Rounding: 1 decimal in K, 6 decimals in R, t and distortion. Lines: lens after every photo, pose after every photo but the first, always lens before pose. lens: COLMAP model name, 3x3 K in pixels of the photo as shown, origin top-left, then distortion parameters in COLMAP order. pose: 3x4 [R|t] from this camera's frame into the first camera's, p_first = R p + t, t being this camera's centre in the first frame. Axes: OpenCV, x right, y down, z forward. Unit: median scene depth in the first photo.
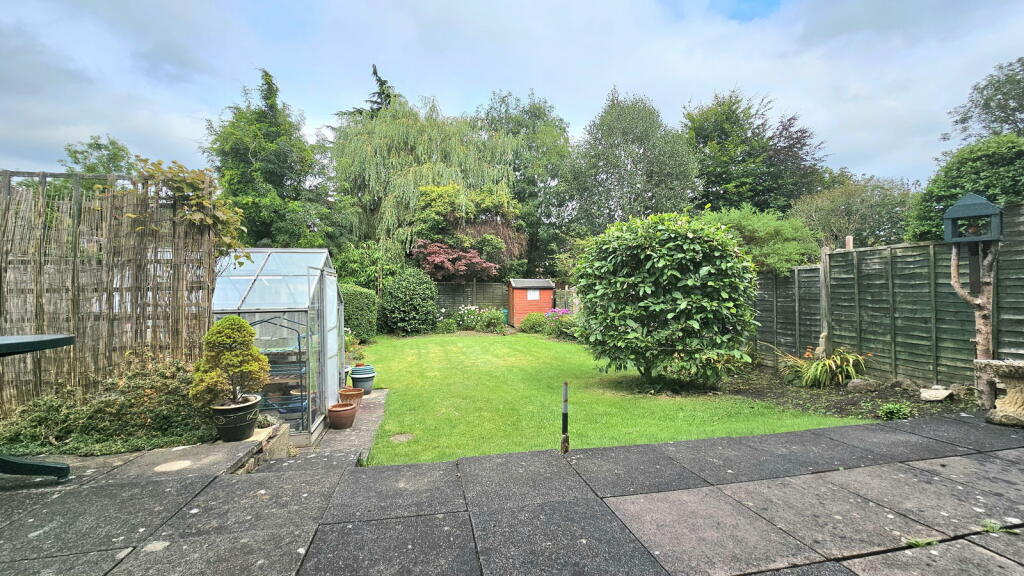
lens RADIAL K [[415.4, 0, 513.5], [0, 415.4, 289.3], [0, 0, 1]] dist [-0.000388, 0.000303]
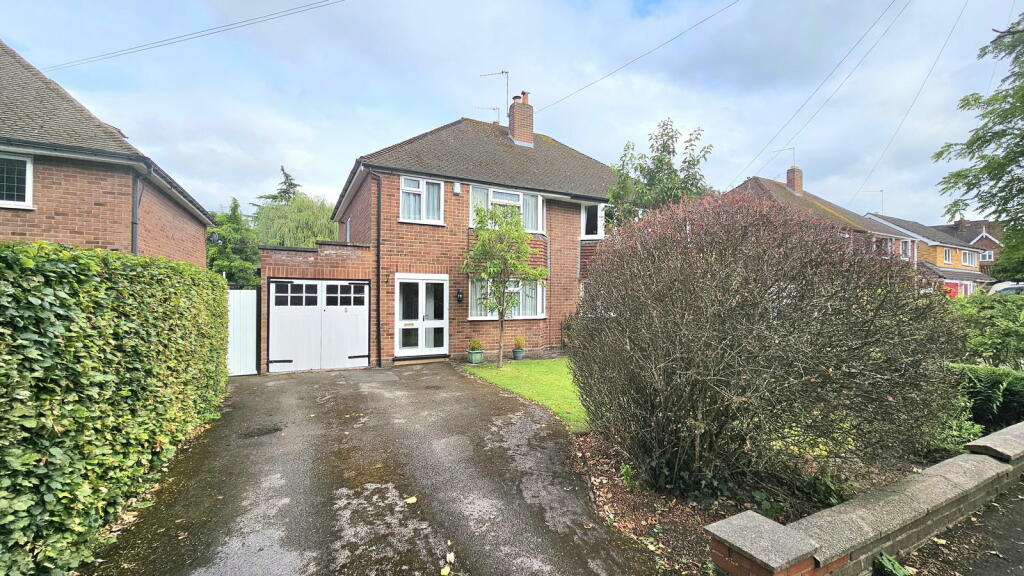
lens RADIAL K [[430.0, 0, 519.9], [0, 430.0, 289.5], [0, 0, 1]] dist [-0.000490, 0.000024]
pose [[0.961492, 0.010805, 0.274621, 0.395595], [-0.005357, 0.999774, -0.020581, -0.142017], [-0.274781, 0.018317, 0.961332, -3.480246]]
